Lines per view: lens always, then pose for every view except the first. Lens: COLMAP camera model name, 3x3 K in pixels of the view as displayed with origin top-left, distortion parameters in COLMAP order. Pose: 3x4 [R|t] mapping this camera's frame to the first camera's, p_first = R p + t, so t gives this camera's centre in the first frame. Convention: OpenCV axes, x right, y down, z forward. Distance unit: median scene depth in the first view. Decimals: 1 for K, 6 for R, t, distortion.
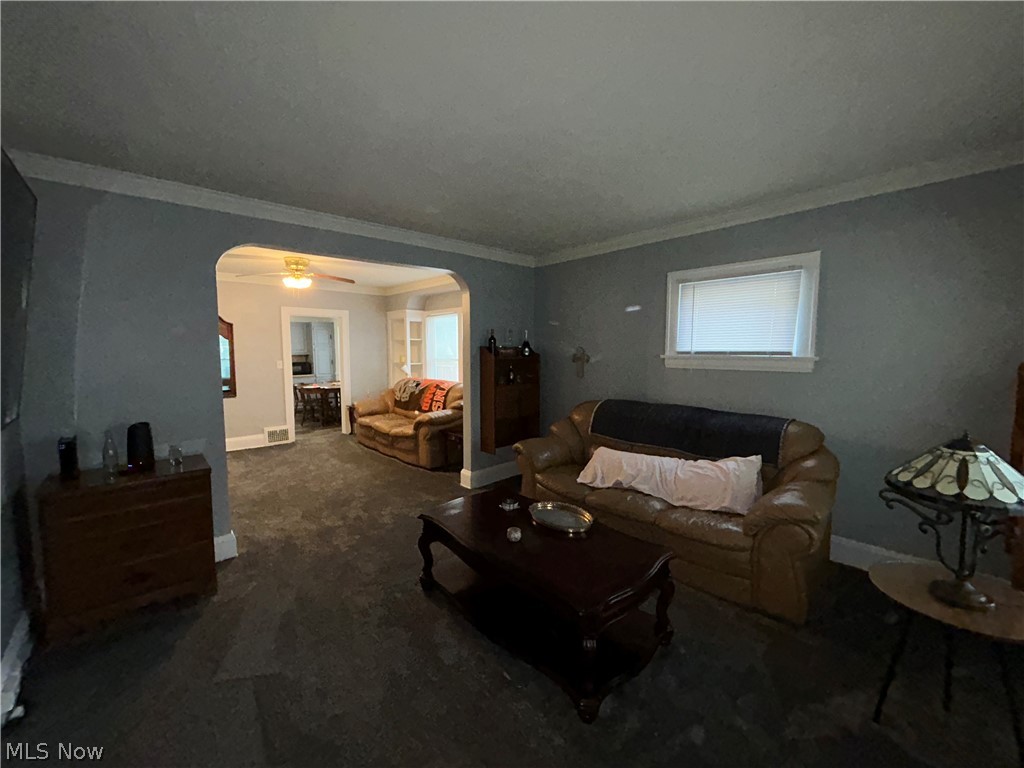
lens RADIAL K [[416.2, 0, 508.3], [0, 416.2, 384.1], [0, 0, 1]] dist [-0.000087, 0.000757]
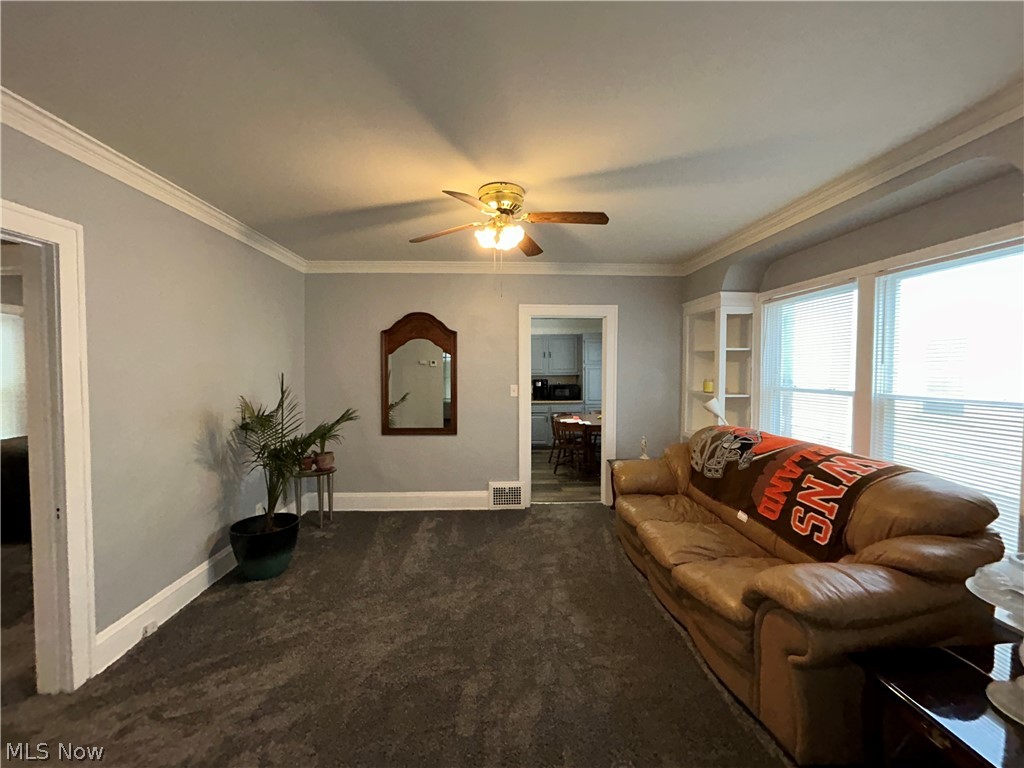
lens RADIAL K [[416.2, 0, 513.7], [0, 416.2, 381.3], [0, 0, 1]] dist [-0.000087, 0.000757]
pose [[0.782129, 0.021806, -0.622735, -0.130709], [-0.053795, 0.998019, -0.032618, -0.039816], [0.620791, 0.059012, 0.781752, 0.474983]]
